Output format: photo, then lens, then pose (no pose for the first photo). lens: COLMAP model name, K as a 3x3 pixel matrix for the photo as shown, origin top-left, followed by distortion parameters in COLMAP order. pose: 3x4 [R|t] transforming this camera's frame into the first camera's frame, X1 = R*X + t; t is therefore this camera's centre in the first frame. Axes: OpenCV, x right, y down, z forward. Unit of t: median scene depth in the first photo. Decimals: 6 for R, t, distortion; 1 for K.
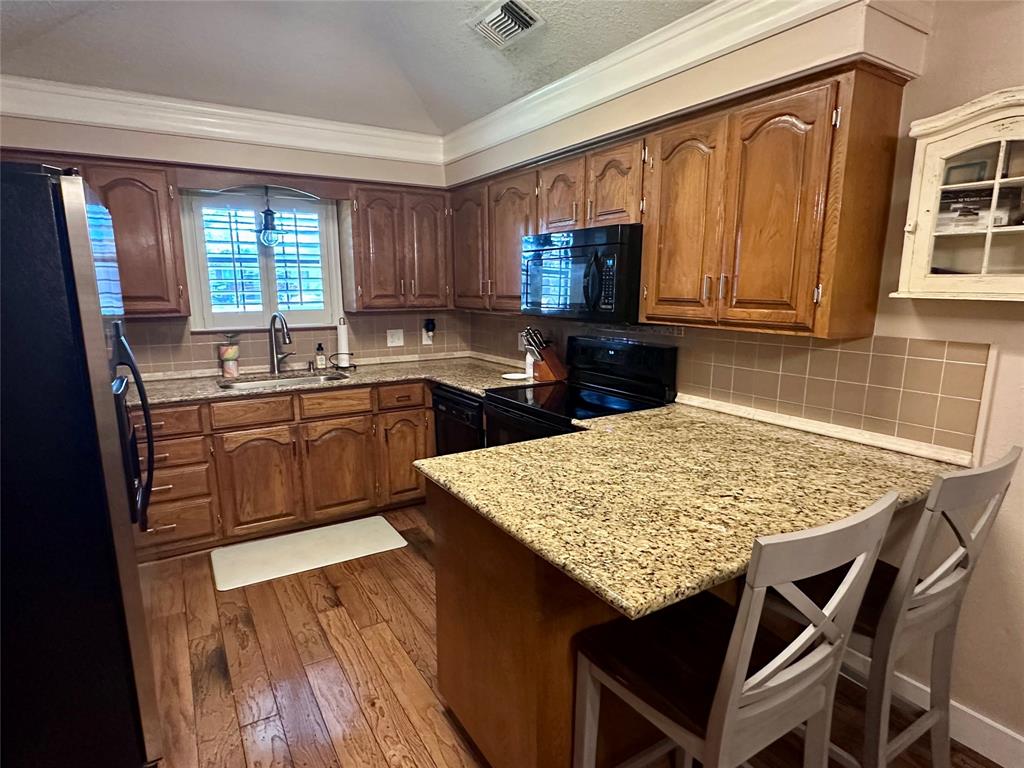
lens RADIAL K [[586.0, 0, 512.0], [0, 586.0, 384.0], [0, 0, 1]] dist [-0.000731, -0.000347]
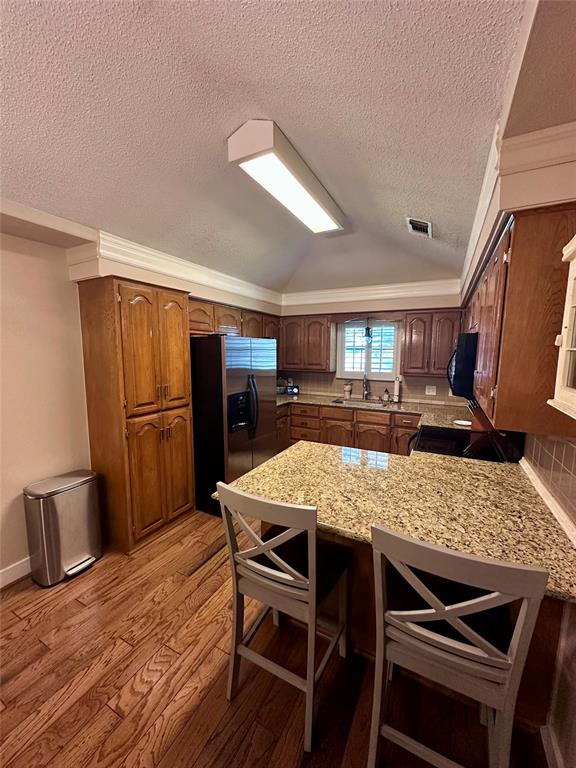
lens RADIAL K [[319.5, 0, 289.7], [0, 319.5, 367.9], [0, 0, 1]] dist [0.000297, 0.000666]
pose [[0.495189, 0.057005, -0.866913, 0.773653], [-0.152827, 0.988001, -0.022329, -0.104040], [0.855238, 0.143545, 0.497959, 0.224718]]
